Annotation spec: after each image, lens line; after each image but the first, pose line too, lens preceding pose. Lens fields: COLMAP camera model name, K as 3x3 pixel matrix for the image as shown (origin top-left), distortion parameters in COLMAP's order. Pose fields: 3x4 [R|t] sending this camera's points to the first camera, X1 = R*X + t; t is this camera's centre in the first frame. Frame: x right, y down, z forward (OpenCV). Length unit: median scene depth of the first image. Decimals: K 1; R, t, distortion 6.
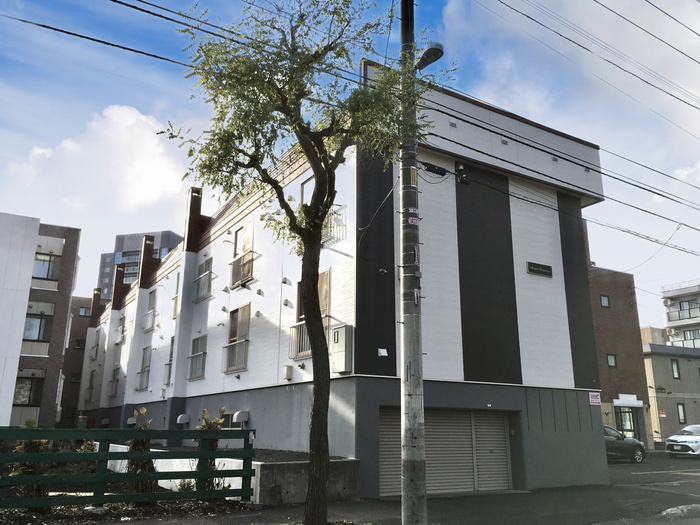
lens RADIAL K [[597.5, 0, 349.9], [0, 597.5, 263.6], [0, 0, 1]] dist [0.030613, -0.037483]
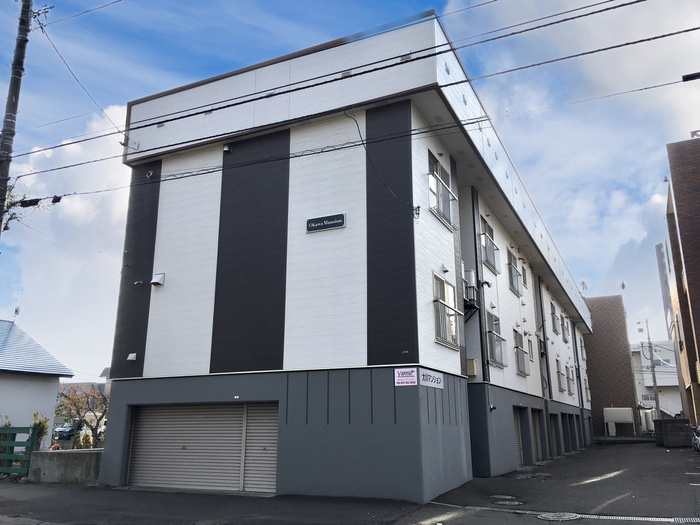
lens RADIAL K [[597.5, 0, 353.8], [0, 597.5, 260.3], [0, 0, 1]] dist [0.030613, -0.037483]
pose [[0.545047, -0.231742, -0.805742, 1.069494], [0.232274, 0.965161, -0.120471, 0.180056], [0.805589, -0.121490, 0.579885, 0.617123]]
